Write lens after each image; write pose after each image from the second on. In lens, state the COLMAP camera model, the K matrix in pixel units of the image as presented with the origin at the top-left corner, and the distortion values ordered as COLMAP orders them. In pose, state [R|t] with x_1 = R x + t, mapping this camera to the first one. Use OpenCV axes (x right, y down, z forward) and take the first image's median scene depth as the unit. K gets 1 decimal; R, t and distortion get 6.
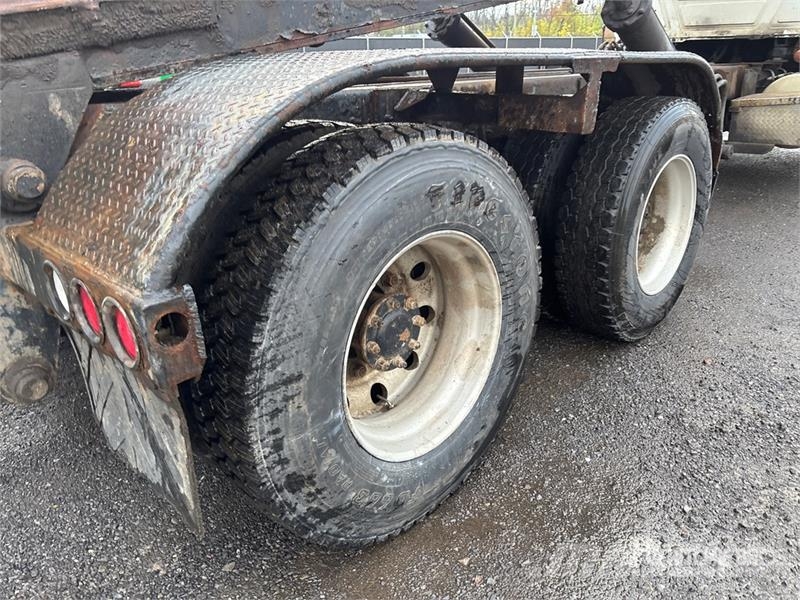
lens RADIAL K [[611.9, 0, 399.6], [0, 611.9, 291.1], [0, 0, 1]] dist [0.059695, -0.071265]
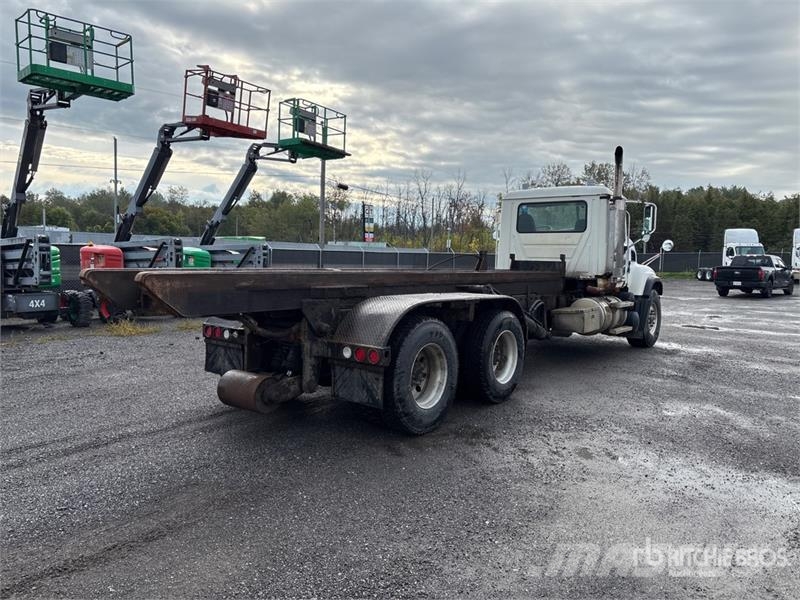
lens RADIAL K [[611.9, 0, 399.6], [0, 611.9, 291.1], [0, 0, 1]] dist [0.059695, -0.071265]
pose [[0.991833, 0.036391, 0.122243, -0.488754], [0.002179, 0.953459, -0.301515, 0.590314], [-0.127526, 0.299319, 0.945593, -2.136117]]
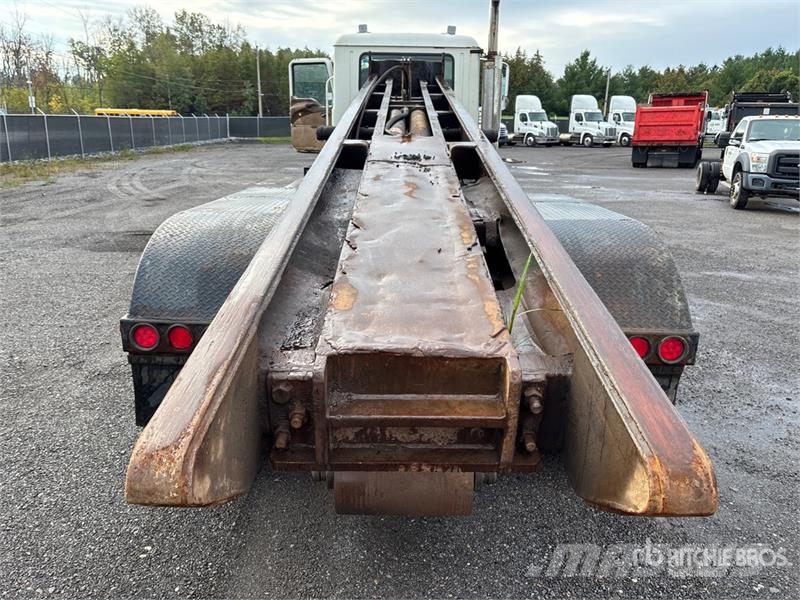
lens RADIAL K [[611.9, 0, 399.6], [0, 611.9, 291.1], [0, 0, 1]] dist [0.059695, -0.071265]
pose [[0.719456, -0.146193, 0.678978, -1.672892], [0.215958, 0.976225, -0.018638, -0.211086], [-0.660110, 0.160040, 0.733922, -0.047052]]
